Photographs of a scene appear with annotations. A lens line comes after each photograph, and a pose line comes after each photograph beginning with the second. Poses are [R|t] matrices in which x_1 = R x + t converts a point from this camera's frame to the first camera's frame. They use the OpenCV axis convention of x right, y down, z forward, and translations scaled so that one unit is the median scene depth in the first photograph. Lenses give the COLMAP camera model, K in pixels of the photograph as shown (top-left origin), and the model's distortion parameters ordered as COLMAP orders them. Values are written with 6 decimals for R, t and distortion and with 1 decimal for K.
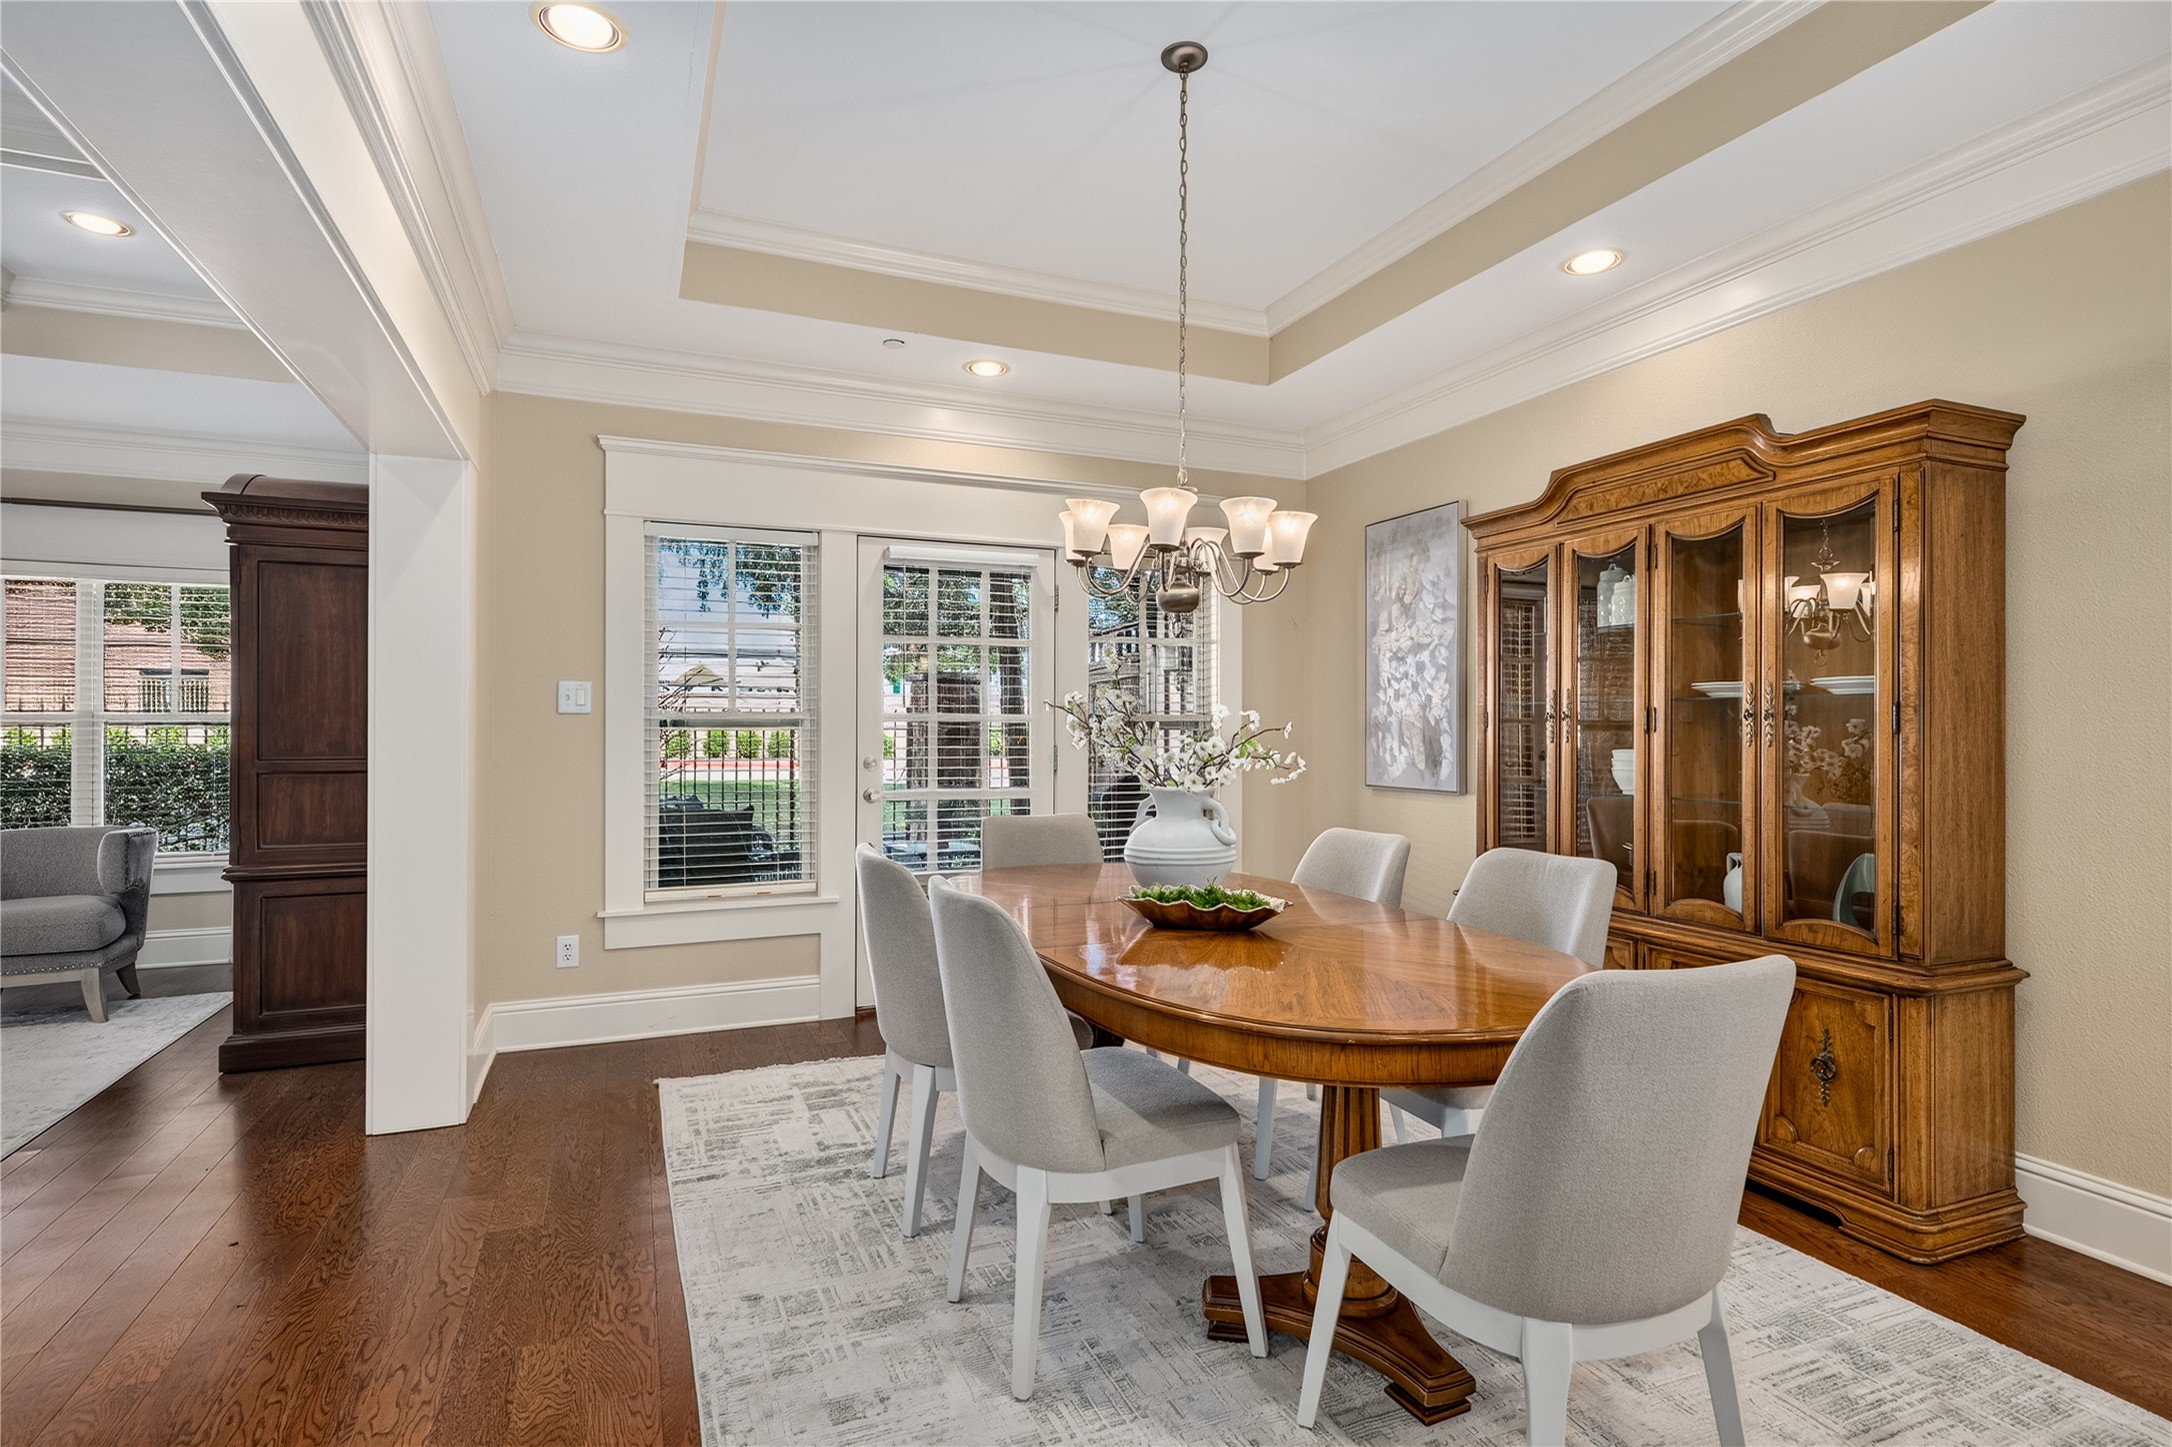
lens RADIAL K [[1064.4, 0, 1087.0], [0, 1064.4, 719.3], [0, 0, 1]] dist [0.004153, 0.001260]
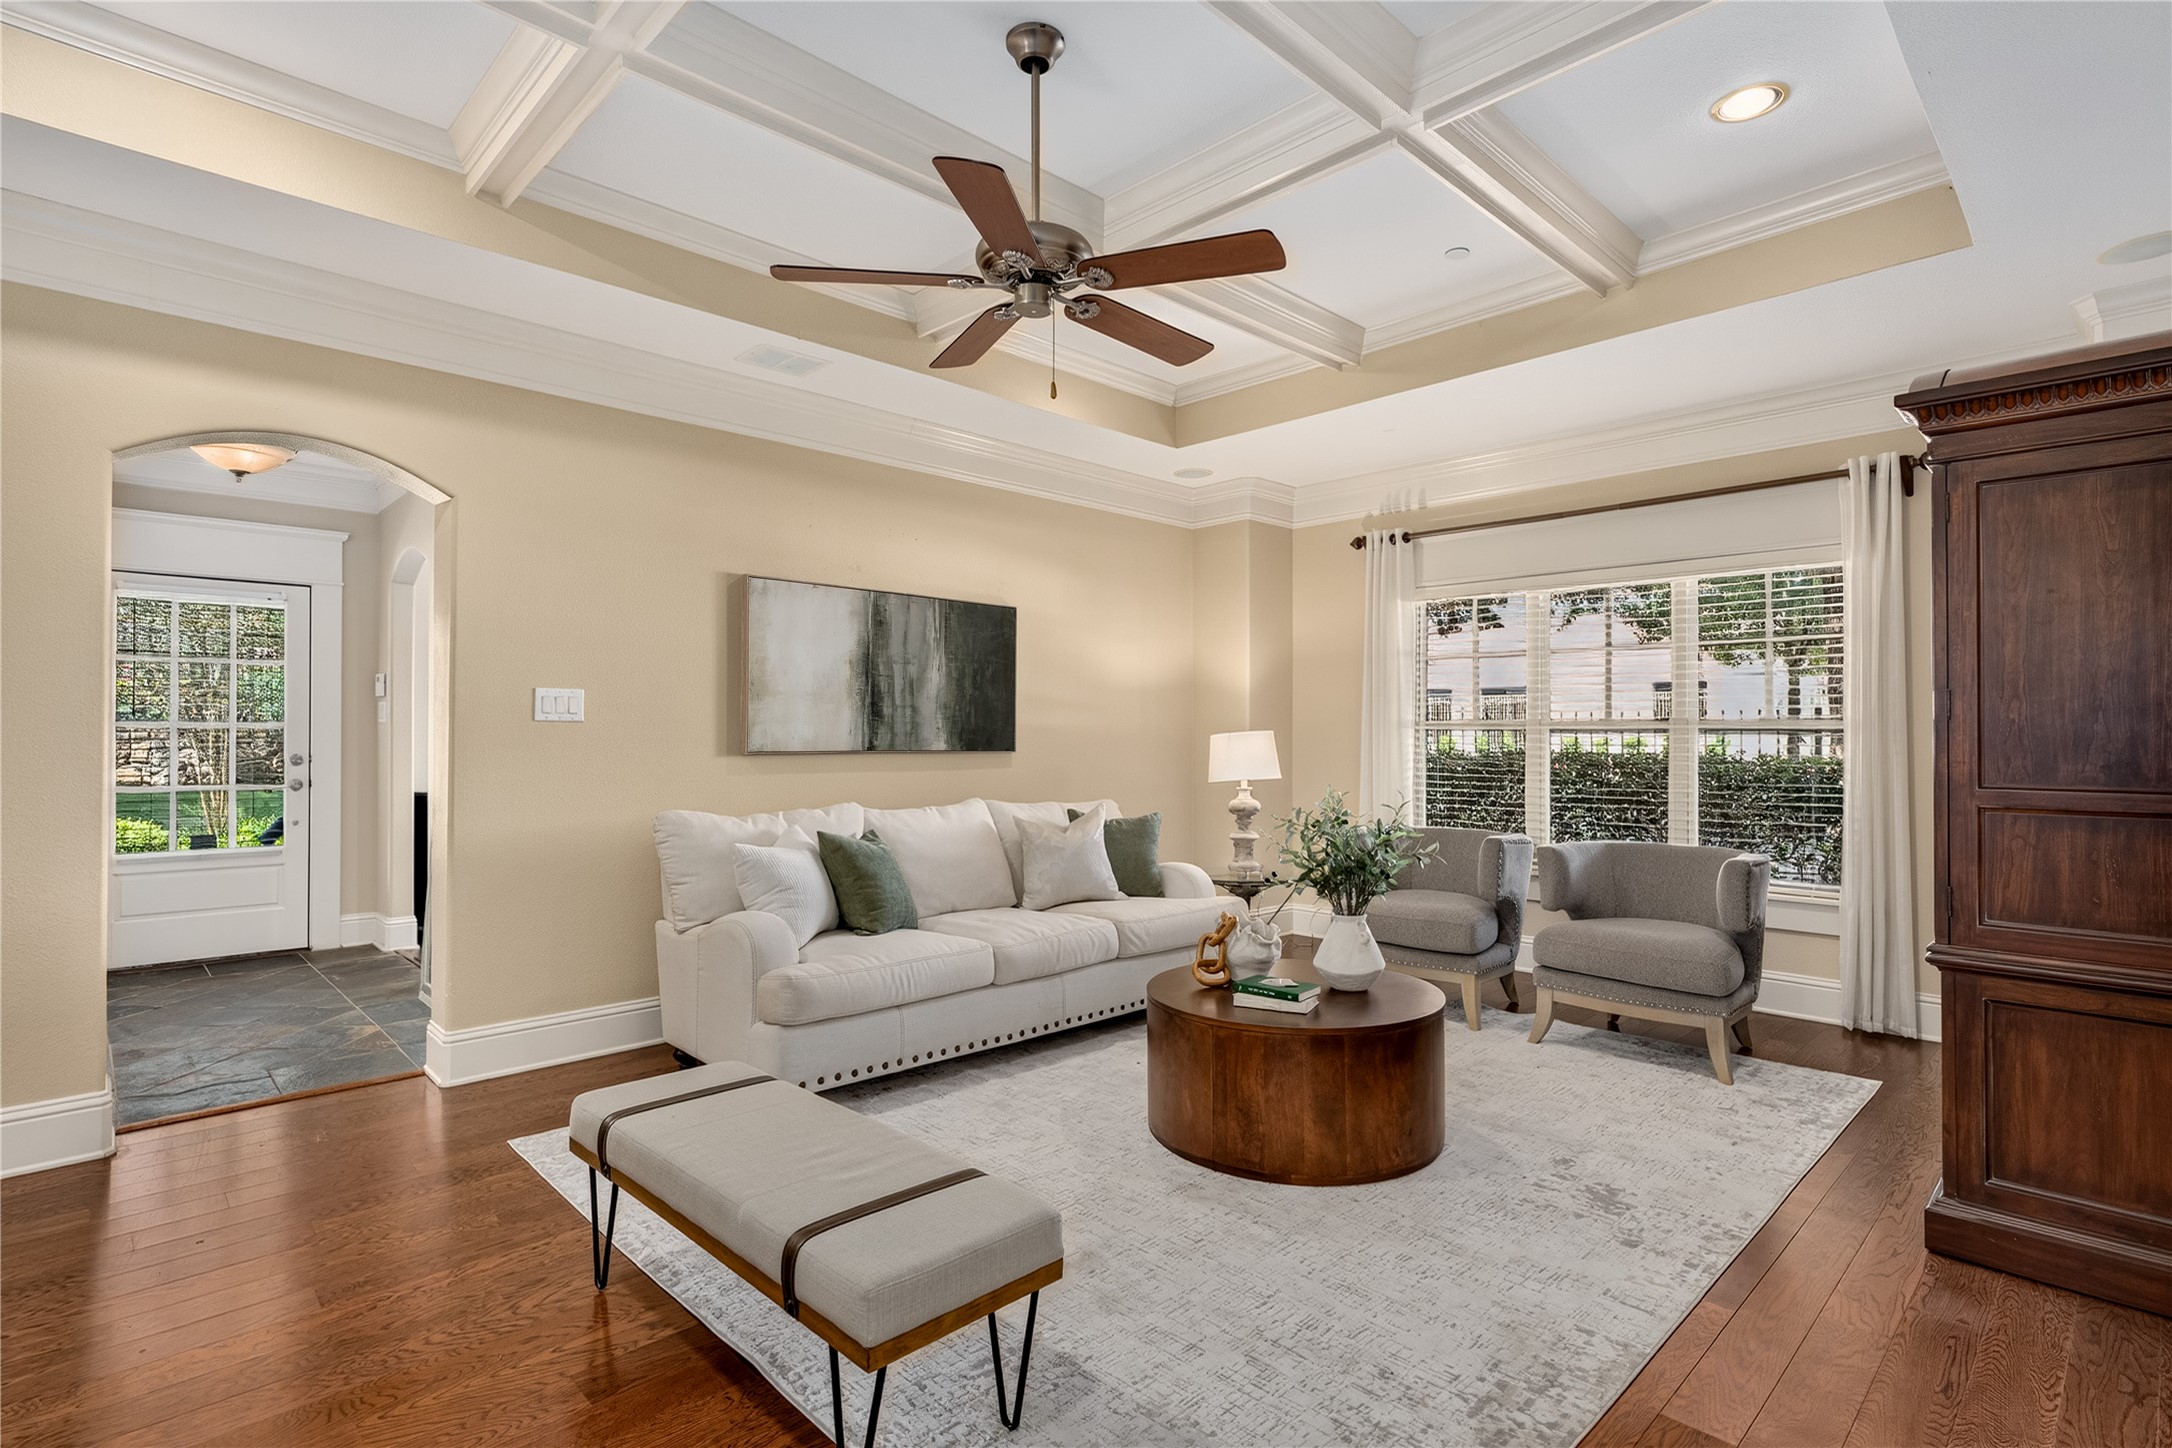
lens RADIAL K [[1064.4, 0, 1077.2], [0, 1064.4, 727.4], [0, 0, 1]] dist [0.004153, 0.001260]
pose [[0.351150, -0.005303, -0.936304, -0.351918], [0.004795, 0.999981, -0.003865, 0.000974], [0.936307, -0.003132, 0.351168, 0.250050]]
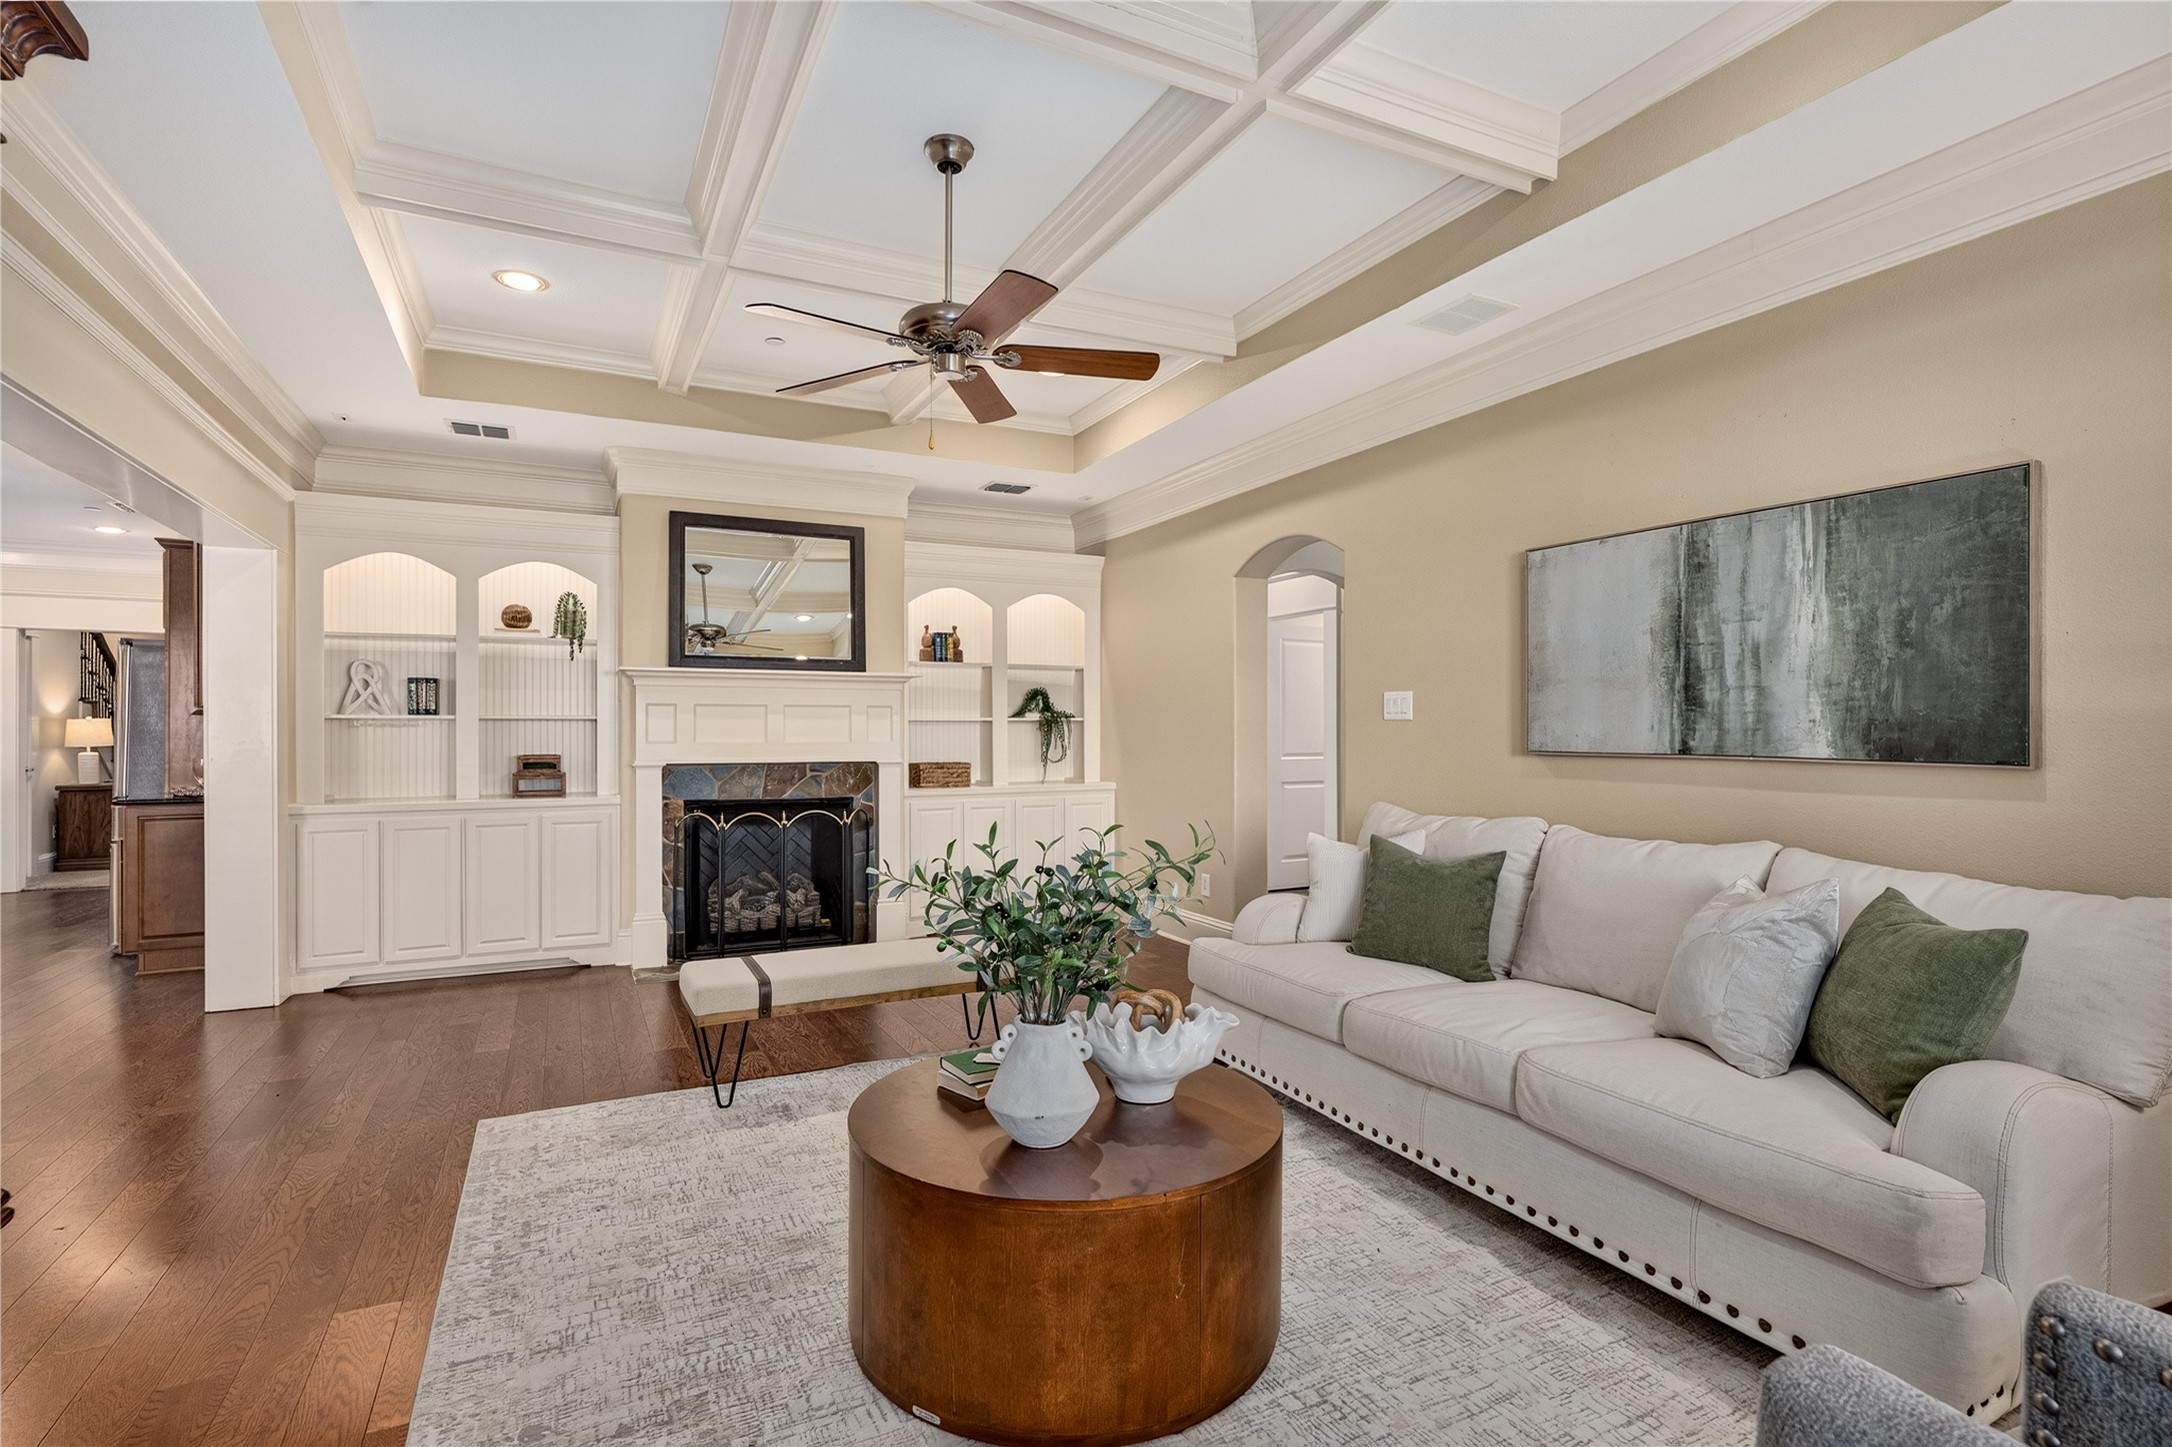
lens RADIAL K [[1064.4, 0, 1092.9], [0, 1064.4, 725.8], [0, 0, 1]] dist [0.004153, 0.001260]
pose [[-0.998458, -0.003377, -0.055408, -1.838823], [-0.002629, 0.999905, -0.013559, 0.023179], [0.055449, -0.013392, -0.998372, 2.401478]]
